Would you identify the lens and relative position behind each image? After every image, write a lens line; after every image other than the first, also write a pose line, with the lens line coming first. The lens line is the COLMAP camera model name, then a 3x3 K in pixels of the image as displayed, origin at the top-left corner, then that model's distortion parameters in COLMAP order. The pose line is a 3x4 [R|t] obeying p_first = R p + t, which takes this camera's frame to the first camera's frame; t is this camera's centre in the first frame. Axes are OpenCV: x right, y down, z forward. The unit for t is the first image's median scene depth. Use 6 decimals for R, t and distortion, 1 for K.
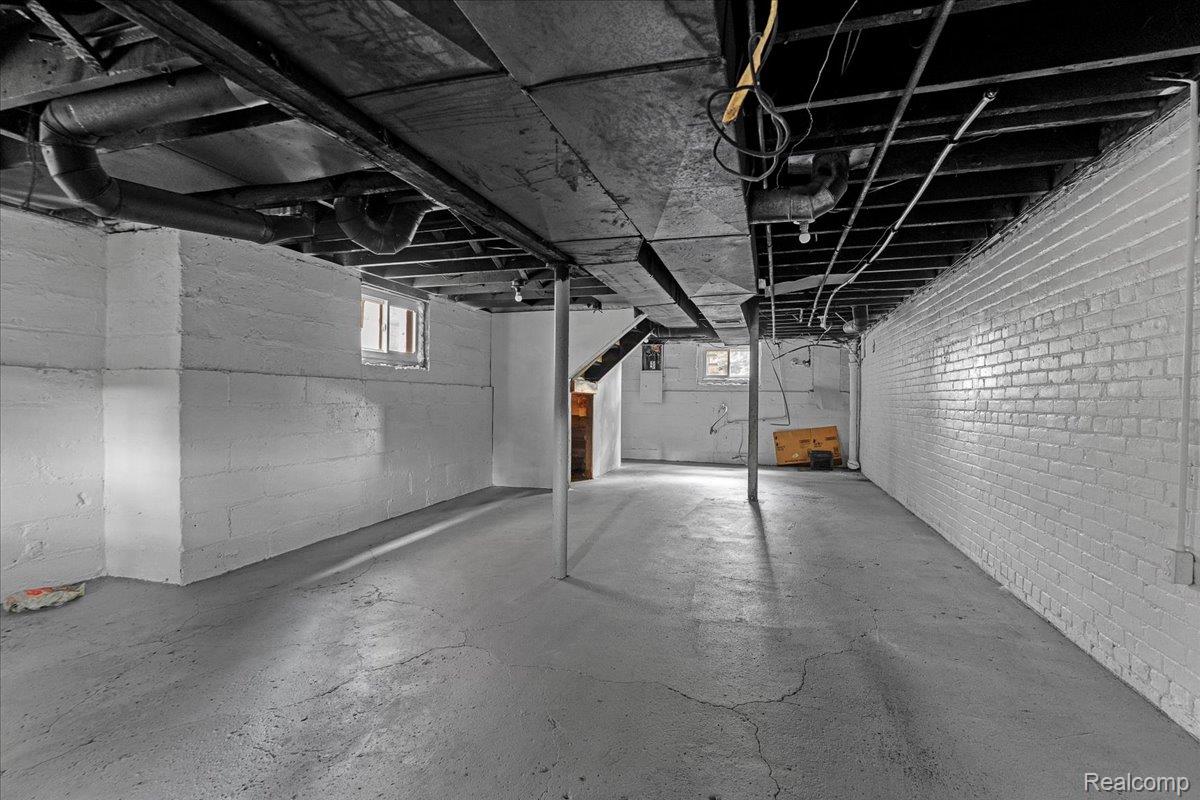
lens RADIAL K [[557.4, 0, 599.5], [0, 557.4, 413.2], [0, 0, 1]] dist [-0.000808, -0.000240]
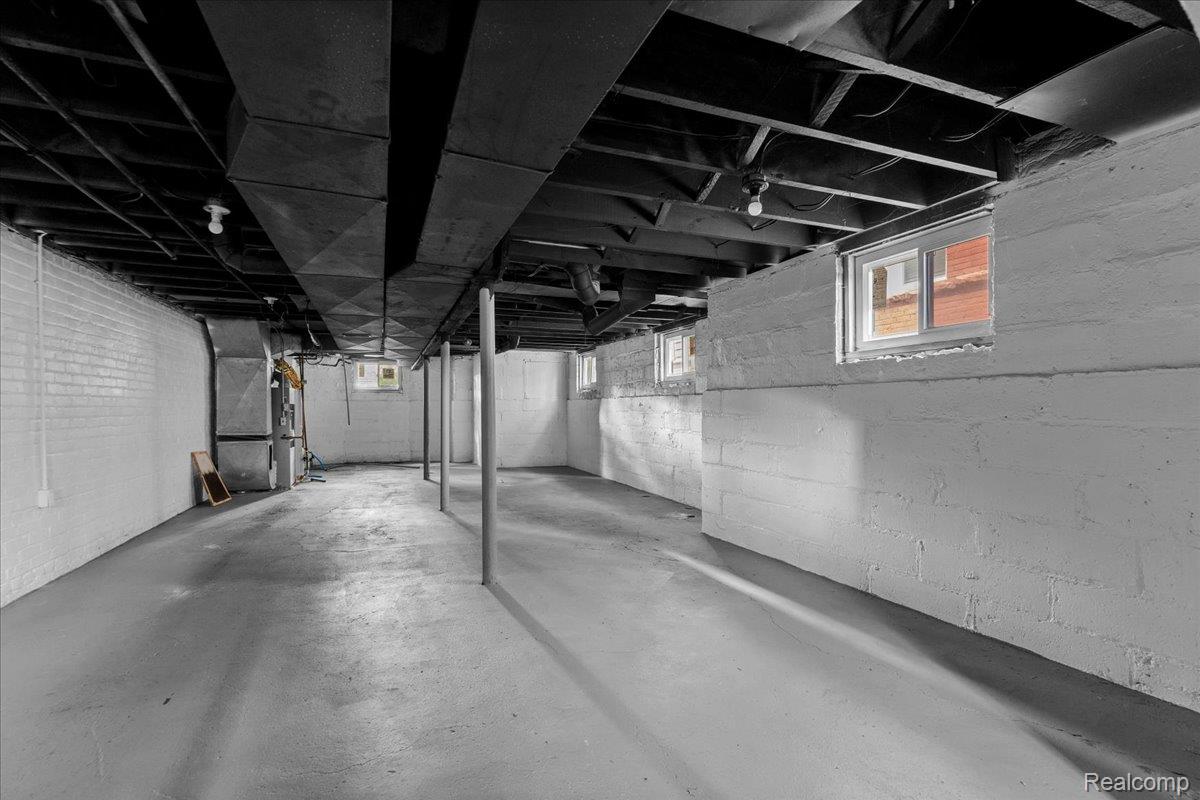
lens RADIAL K [[557.4, 0, 599.5], [0, 557.4, 413.2], [0, 0, 1]] dist [-0.000808, -0.000240]
pose [[-0.782429, 0.006885, -0.622702, 0.293892], [-0.009505, 0.999690, 0.022996, -0.035751], [0.622667, 0.023912, -0.782121, 1.374135]]
